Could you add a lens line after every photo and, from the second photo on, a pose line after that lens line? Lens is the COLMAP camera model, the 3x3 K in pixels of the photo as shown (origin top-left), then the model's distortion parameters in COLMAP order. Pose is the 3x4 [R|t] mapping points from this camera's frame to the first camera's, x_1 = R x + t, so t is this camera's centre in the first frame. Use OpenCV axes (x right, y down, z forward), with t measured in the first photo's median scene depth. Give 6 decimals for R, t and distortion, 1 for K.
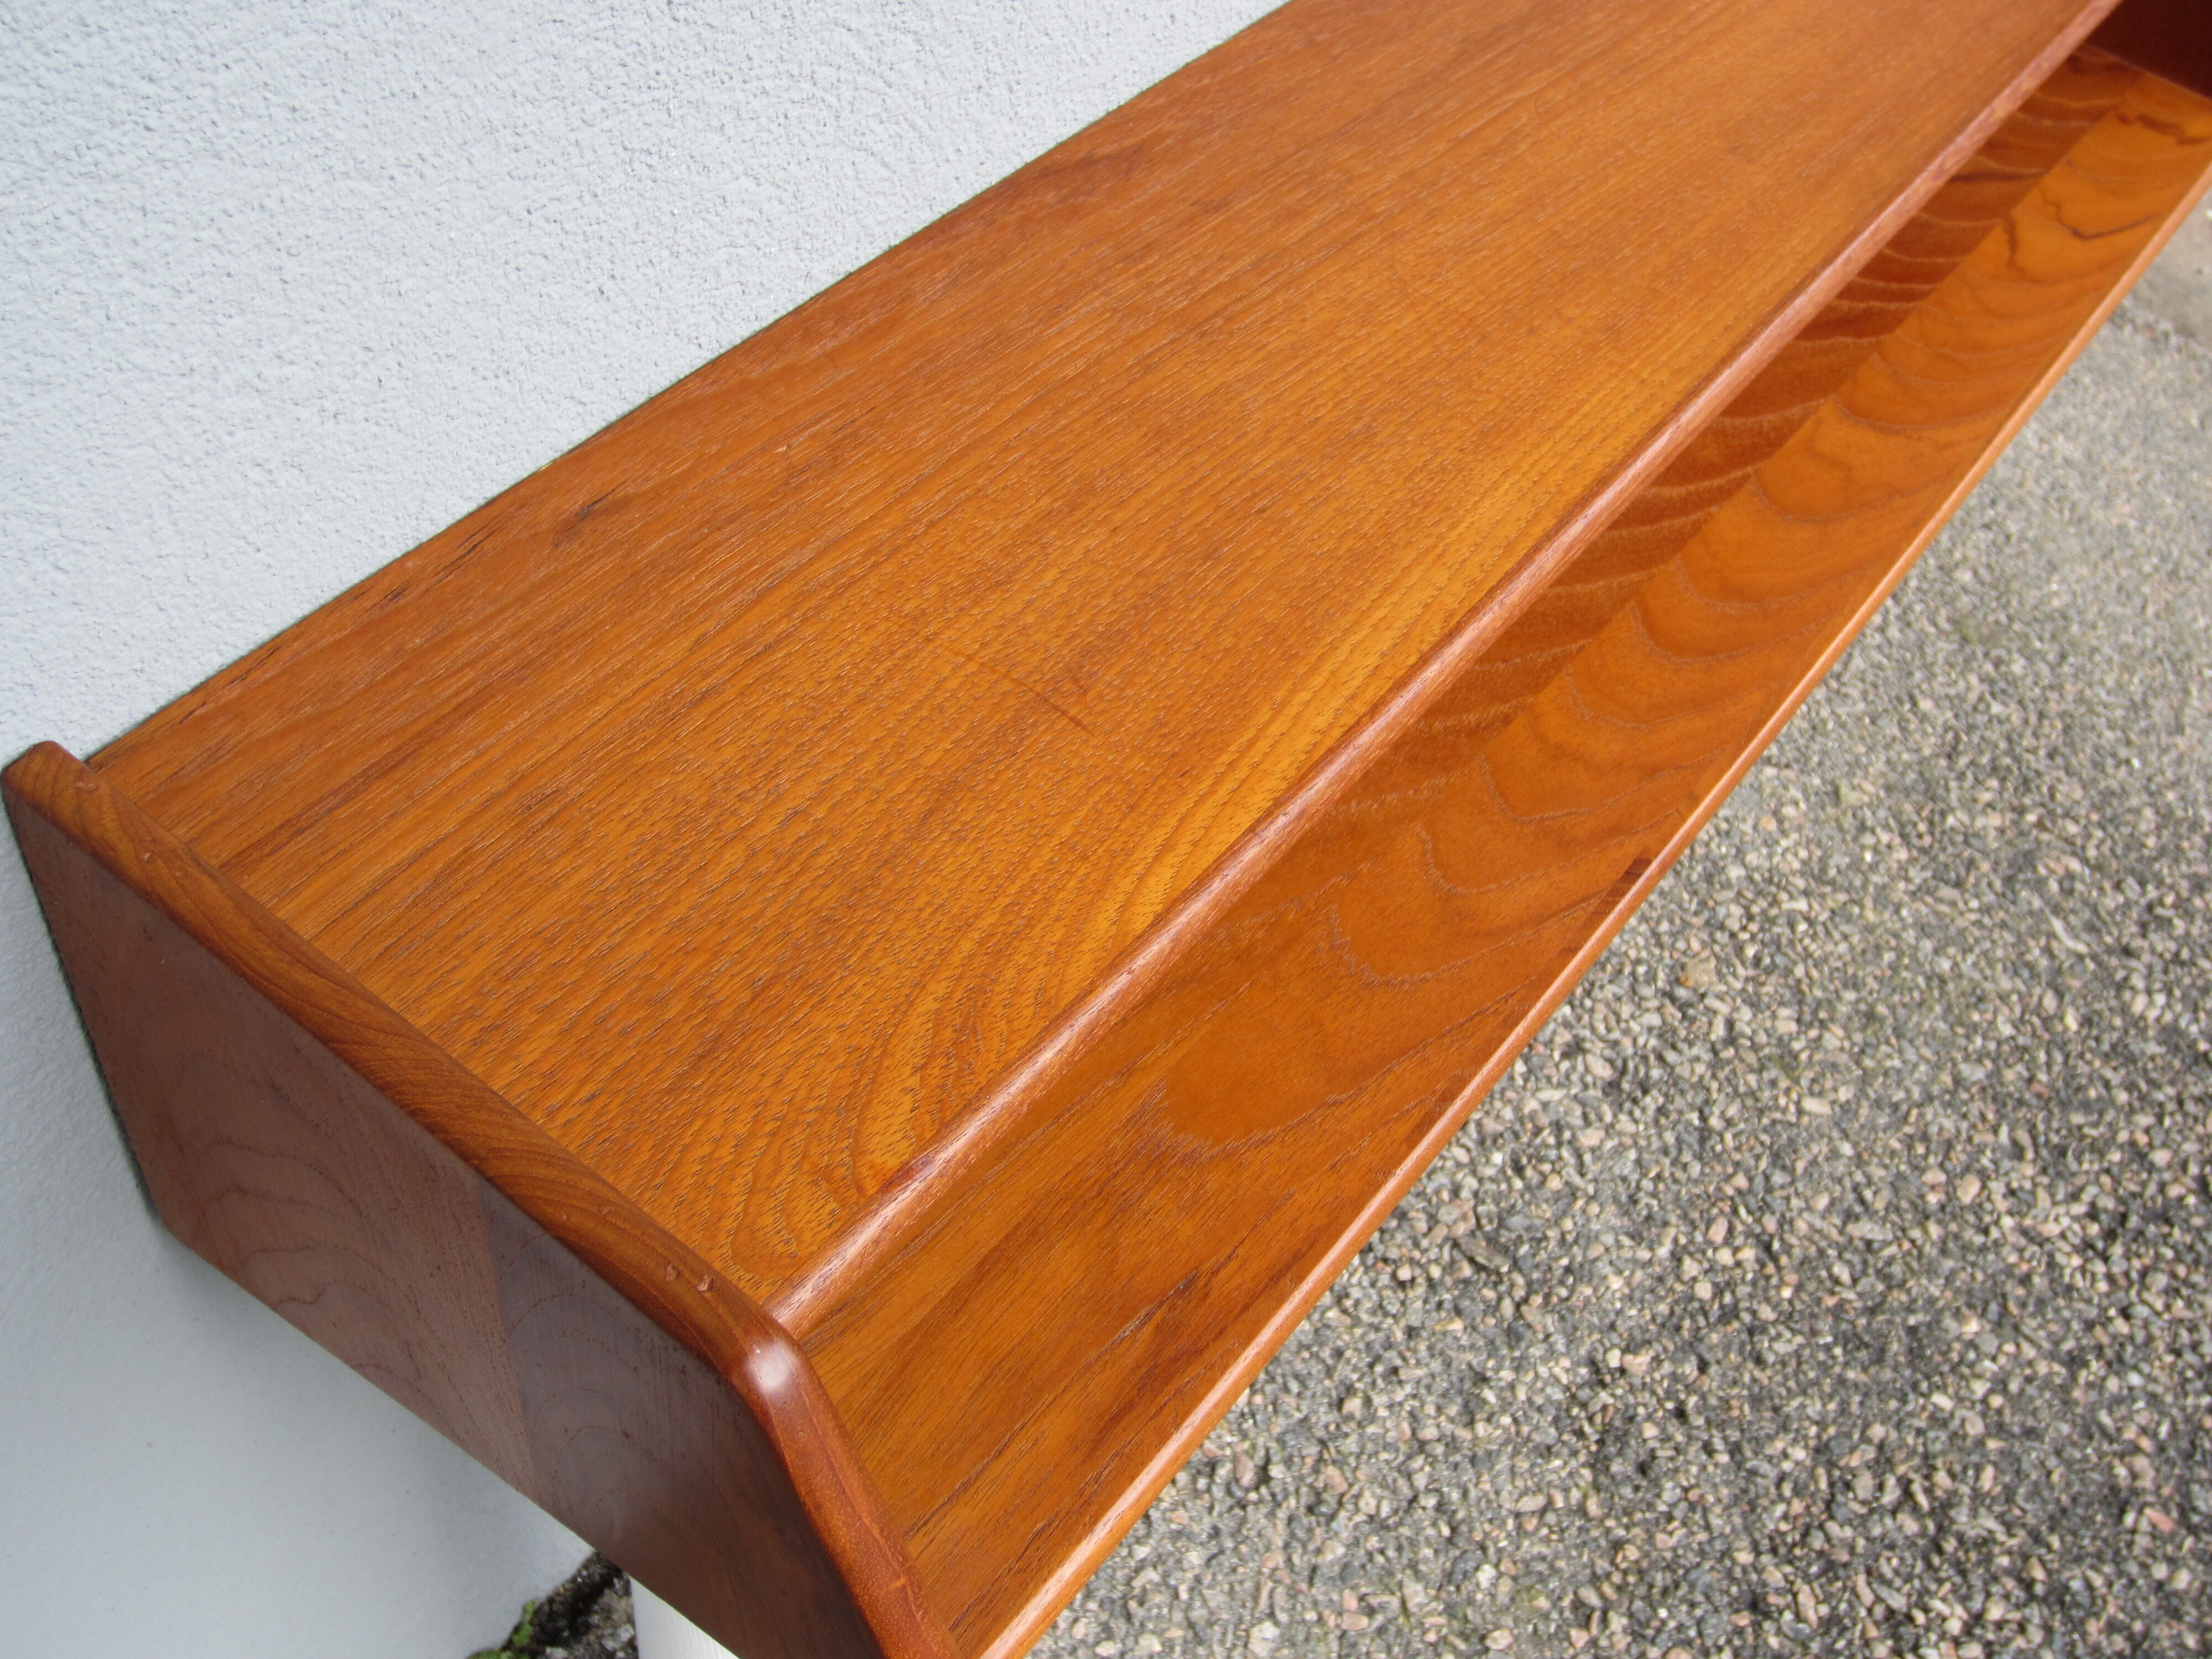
lens RADIAL K [[2307.2, 0, 1114.9], [0, 2307.2, 841.7], [0, 0, 1]] dist [-0.049948, 0.000000]
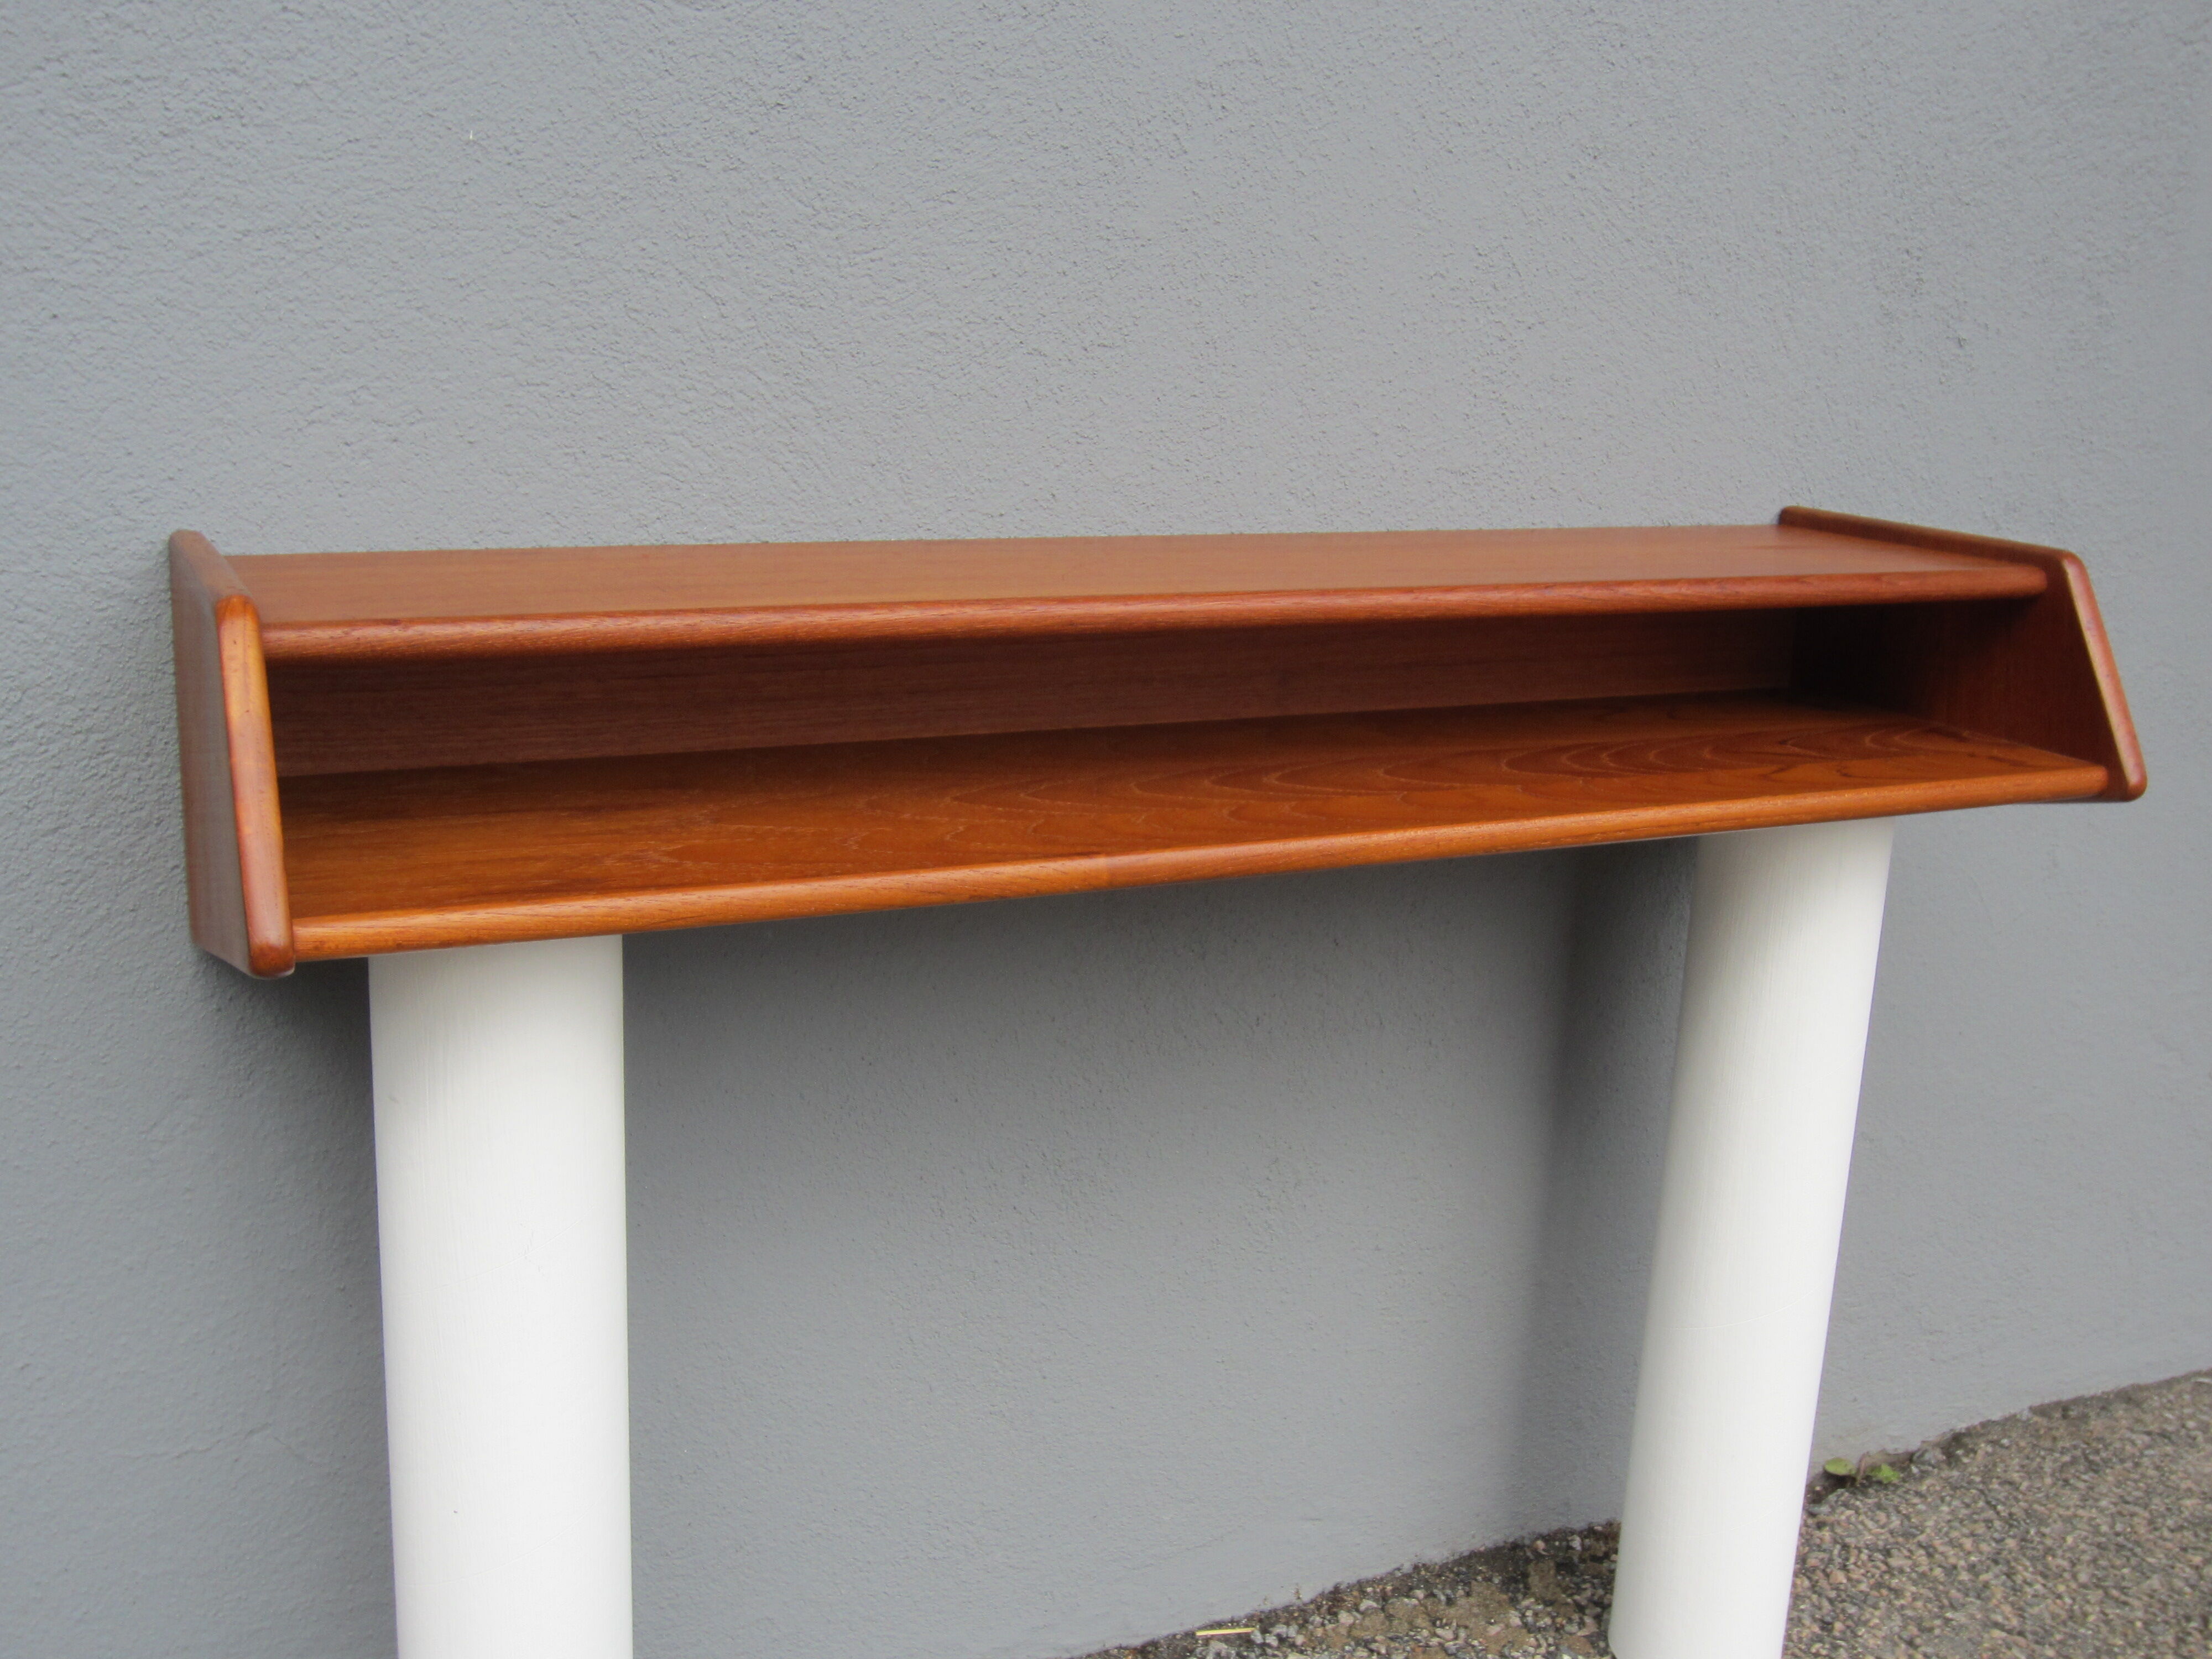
lens RADIAL K [[2307.2, 0, 1101.7], [0, 2307.2, 827.4], [0, 0, 1]] dist [-0.049948, 0.000000]
pose [[0.888219, 0.025017, -0.458739, 0.474423], [-0.300279, 0.787327, -0.538468, 0.406861], [0.347707, 0.616027, 0.706831, -0.000602]]
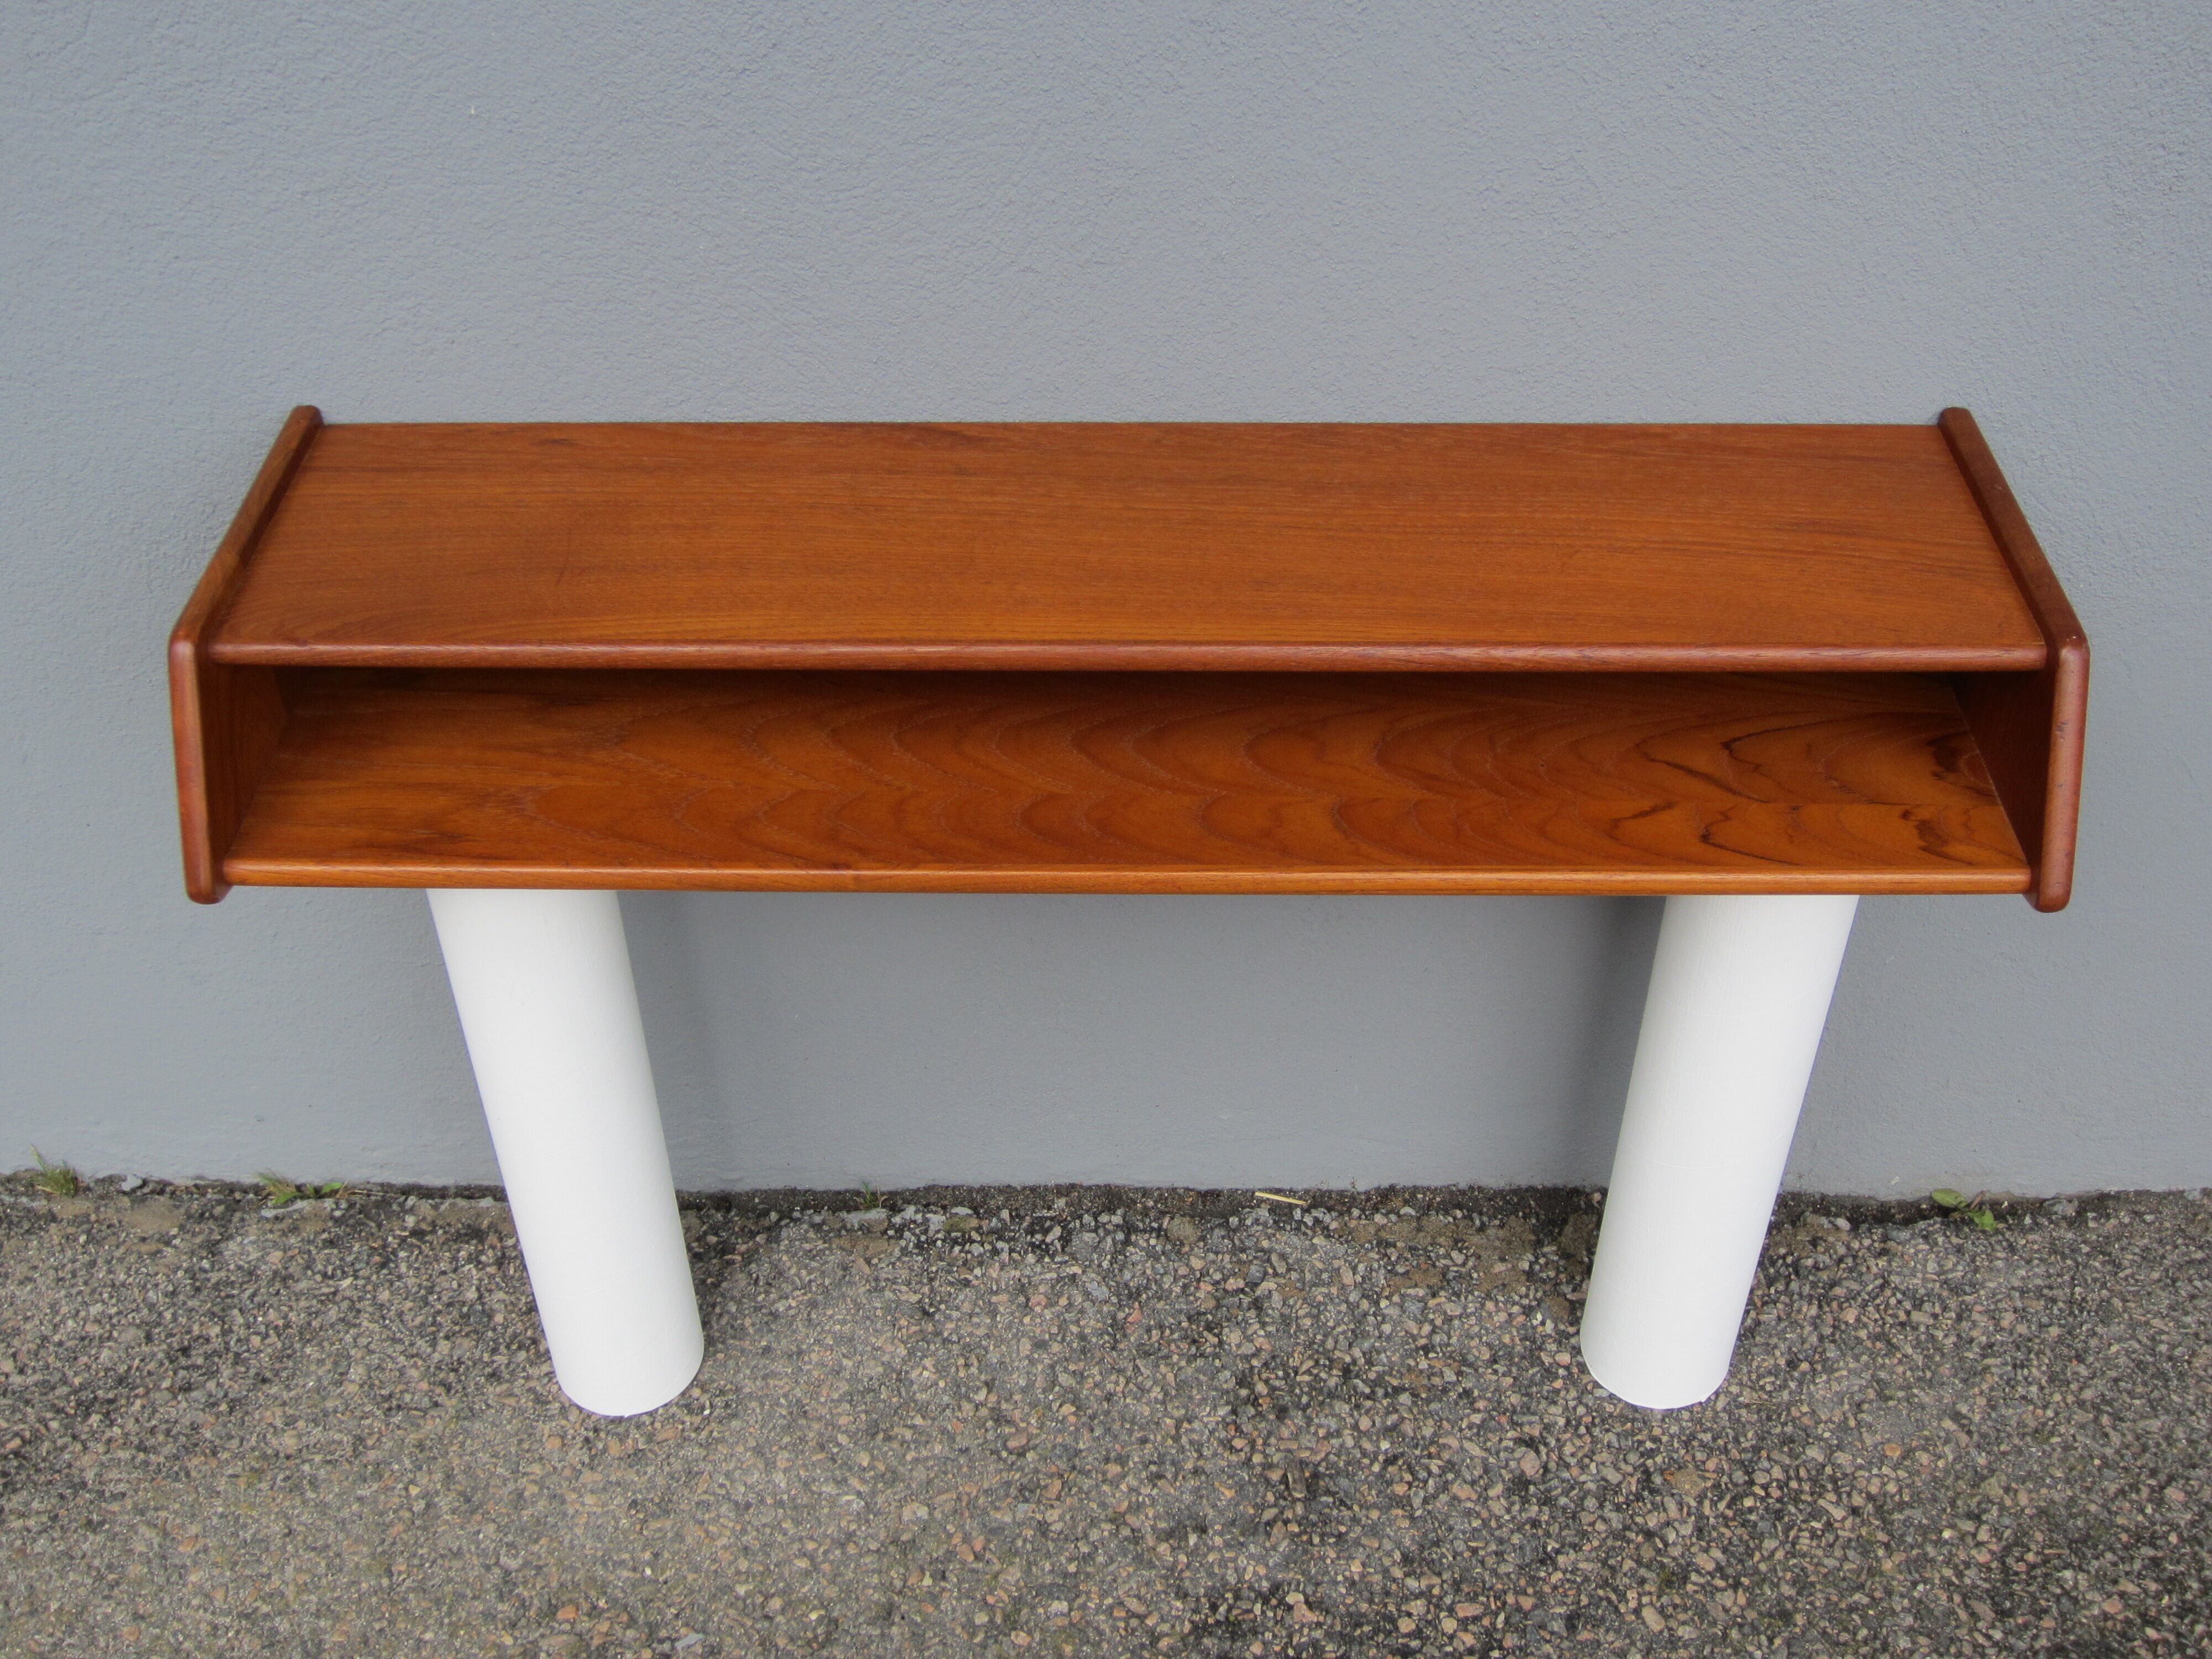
lens RADIAL K [[2307.2, 0, 1102.9], [0, 2307.2, 822.2], [0, 0, 1]] dist [-0.049948, 0.000000]
pose [[0.585477, 0.434597, -0.684355, 0.808139], [-0.561826, 0.826087, 0.043951, -0.107423], [0.584438, 0.358757, 0.727823, -0.077816]]
